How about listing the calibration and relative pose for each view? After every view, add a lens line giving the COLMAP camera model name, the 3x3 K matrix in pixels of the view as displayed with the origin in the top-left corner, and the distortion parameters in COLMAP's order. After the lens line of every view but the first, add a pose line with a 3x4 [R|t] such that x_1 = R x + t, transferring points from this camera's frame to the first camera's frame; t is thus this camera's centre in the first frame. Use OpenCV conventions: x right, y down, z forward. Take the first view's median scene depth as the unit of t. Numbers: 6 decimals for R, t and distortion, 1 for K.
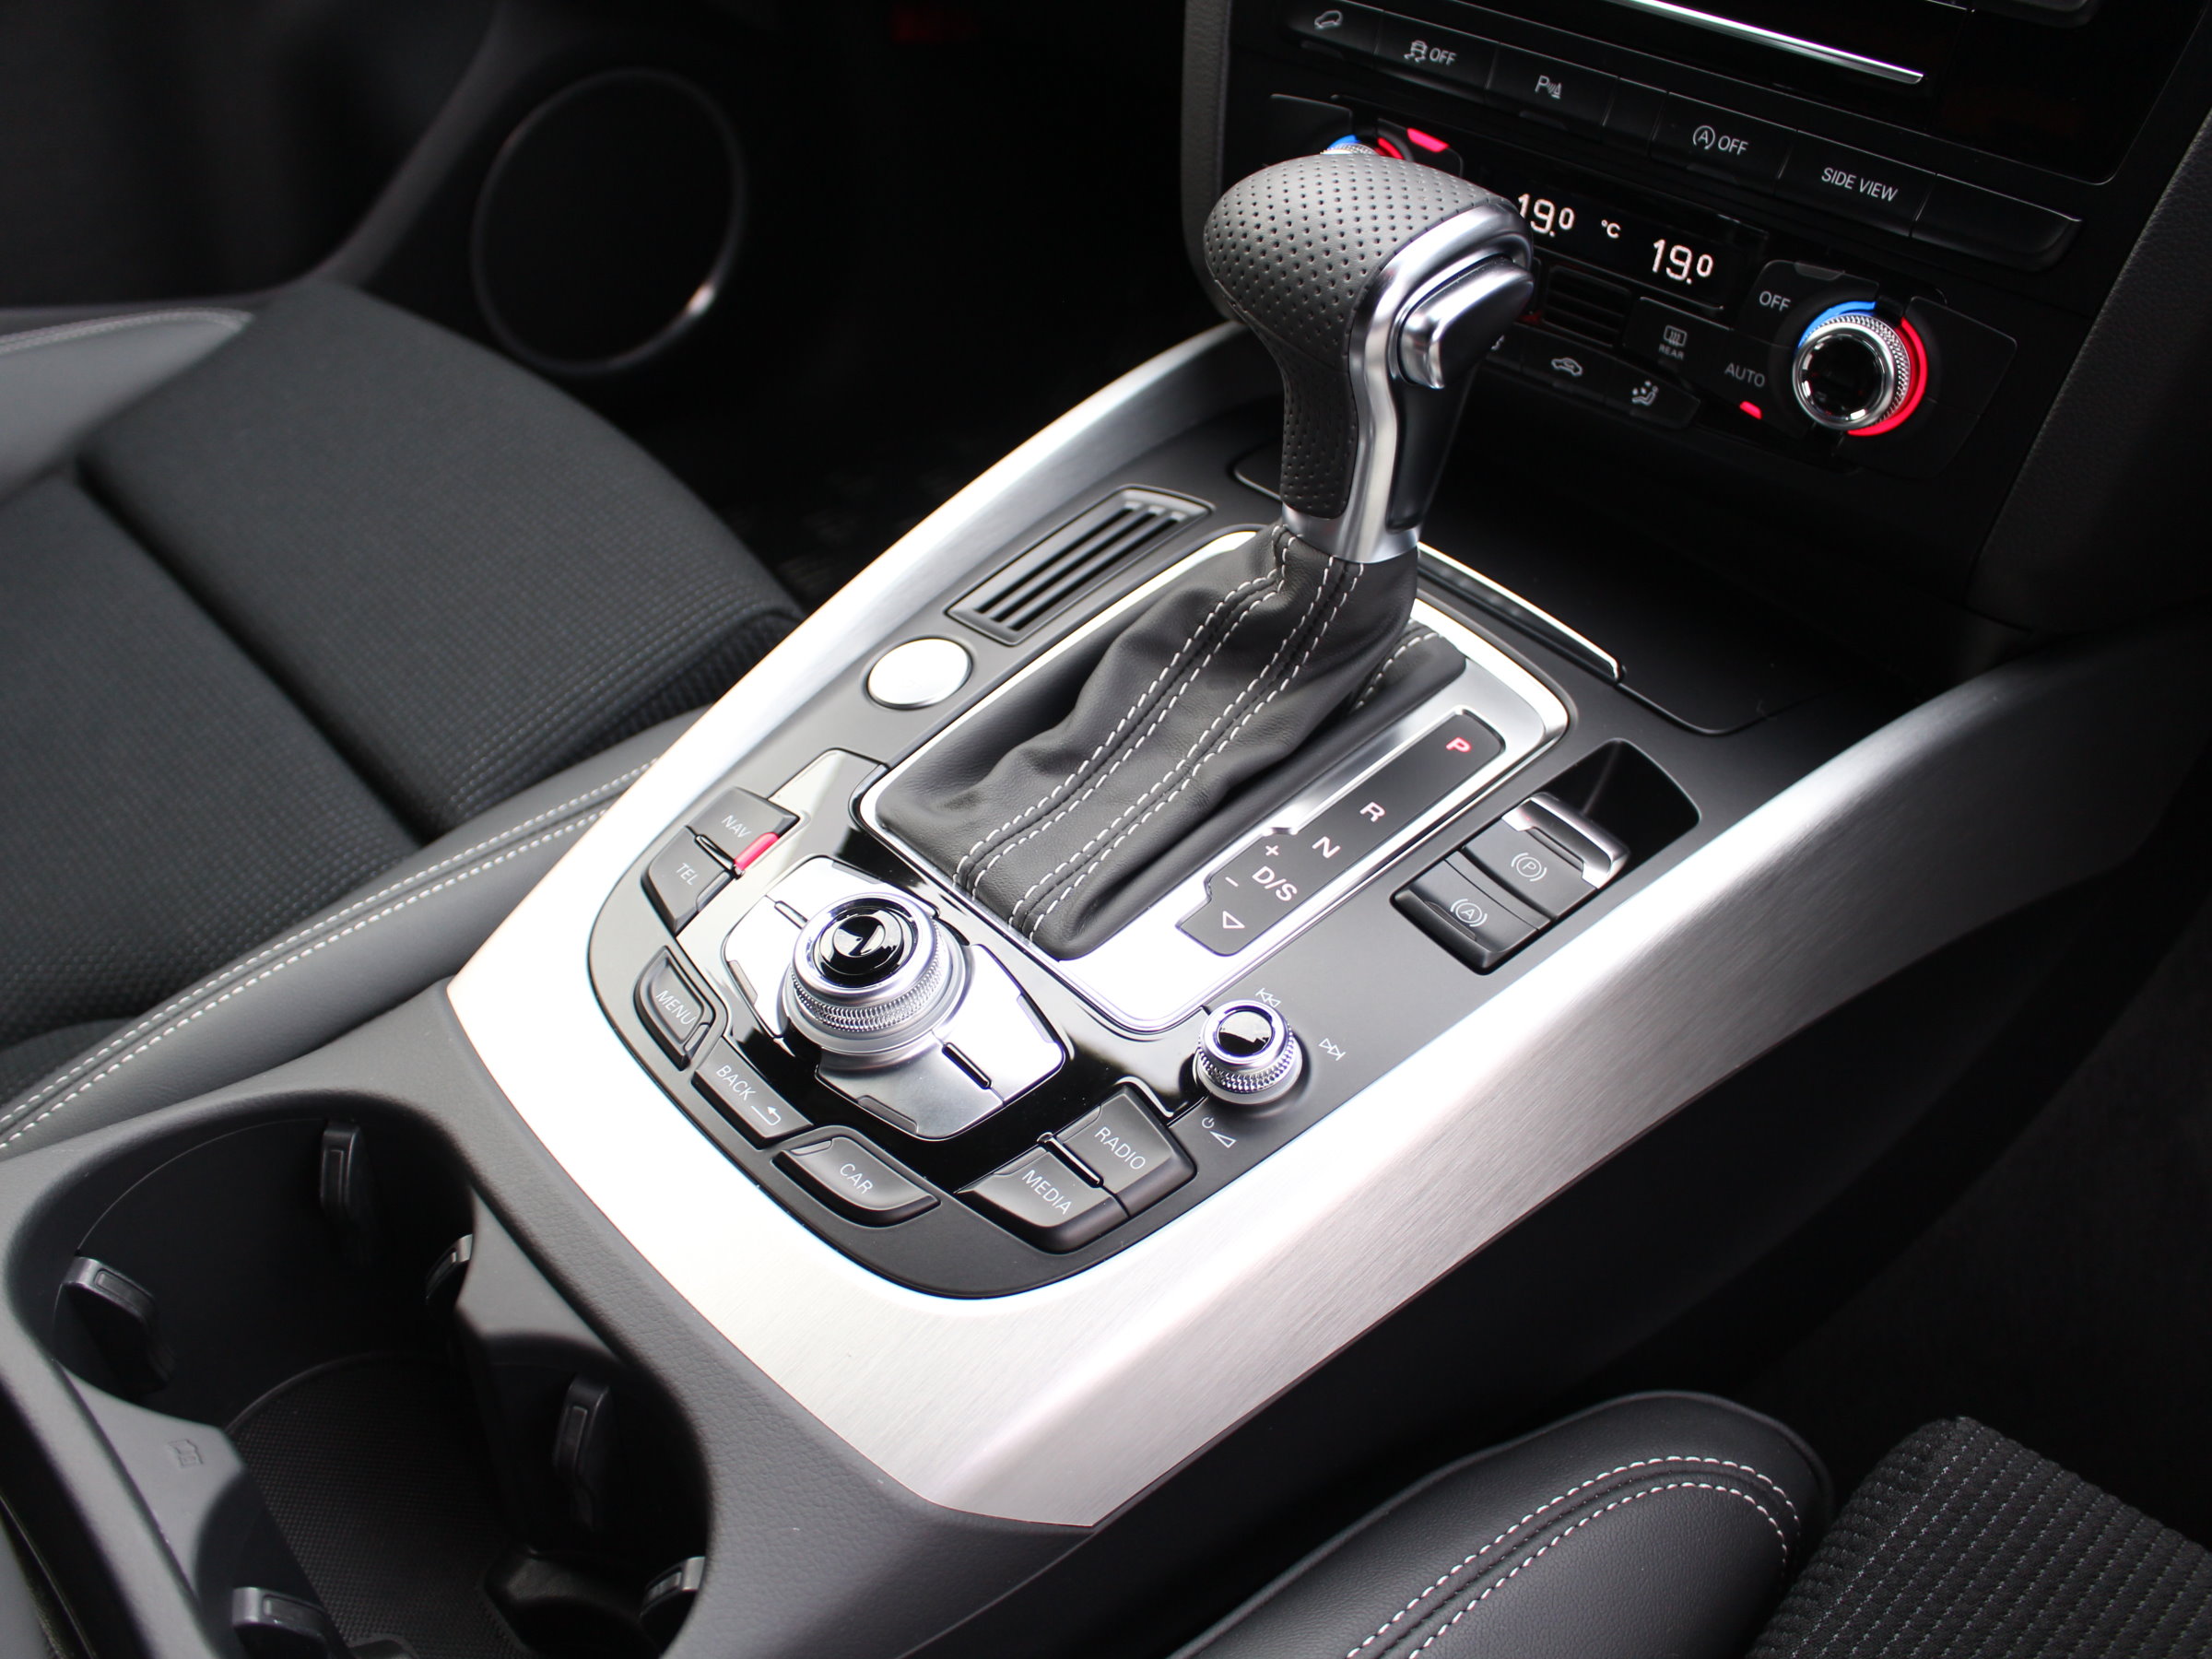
lens RADIAL K [[2032.4, 0, 1106.0], [0, 2032.4, 829.5], [0, 0, 1]] dist [-0.114716, 0.014966]
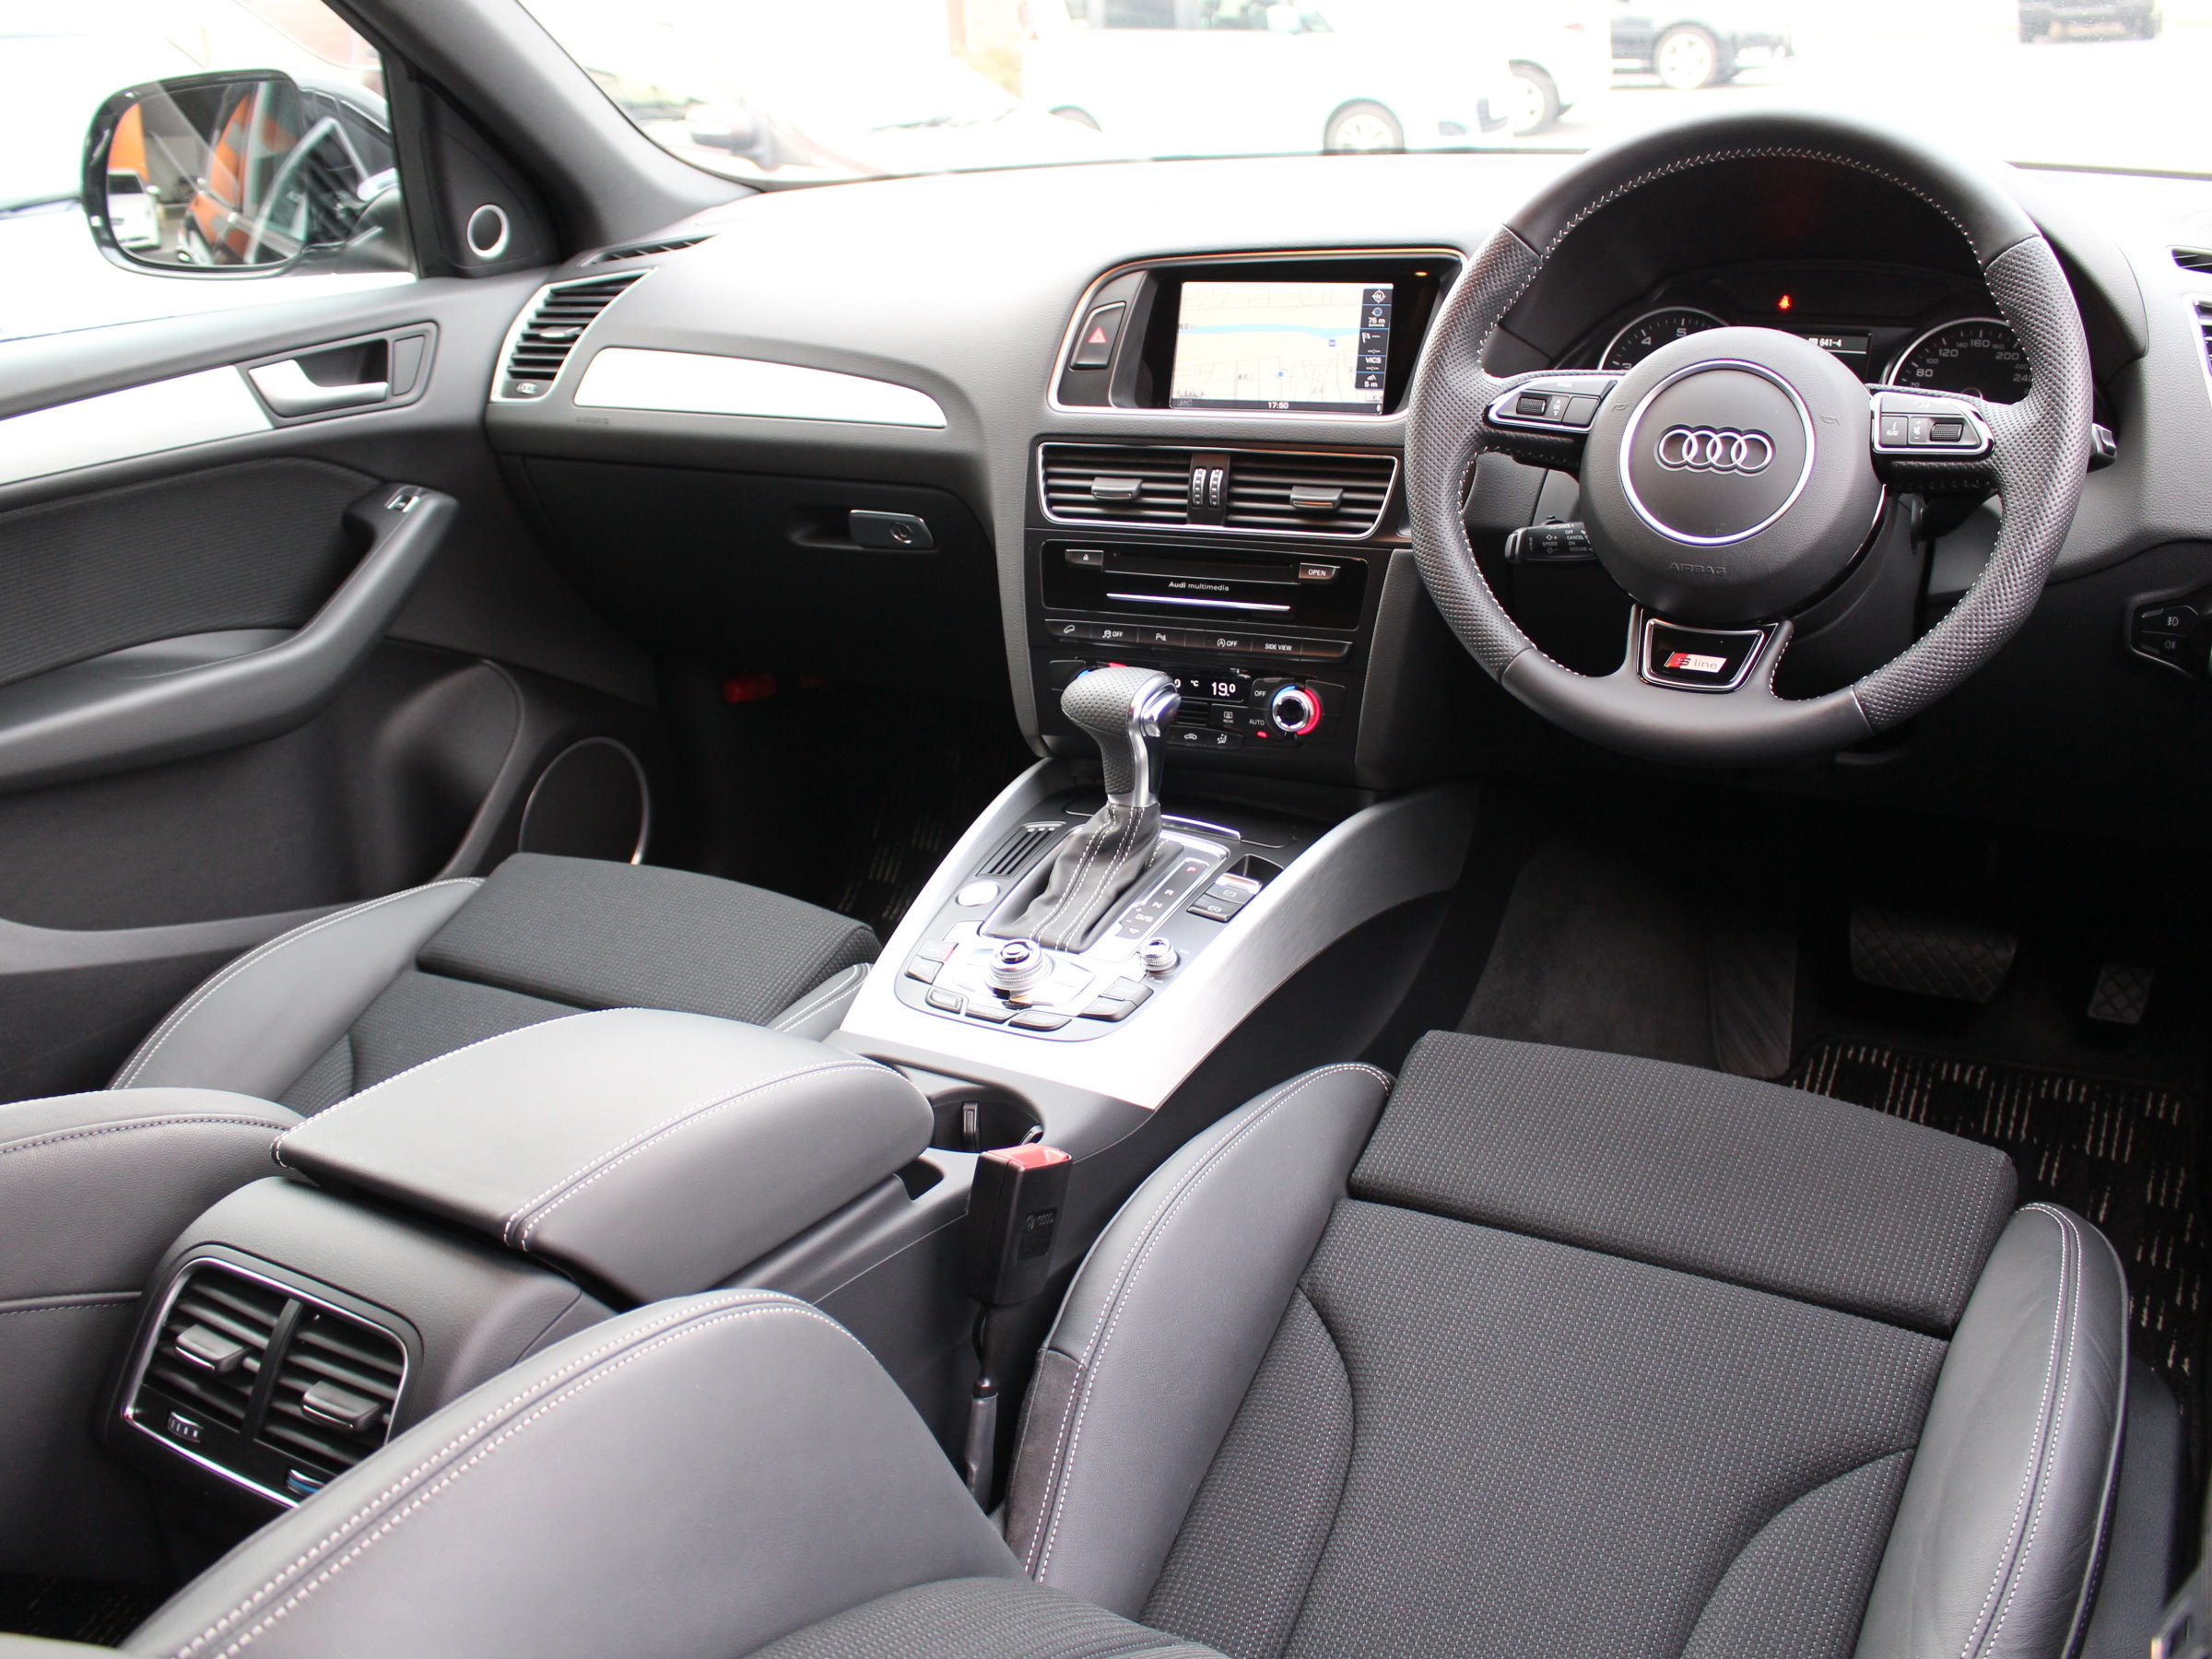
lens RADIAL K [[2032.4, 0, 1106.0], [0, 2032.4, 829.5], [0, 0, 1]] dist [-0.114716, 0.014966]
pose [[0.952241, -0.180069, 0.246601, -0.590653], [0.246771, 0.929473, -0.274195, 0.623078], [-0.179835, 0.321954, 0.929519, -1.503769]]
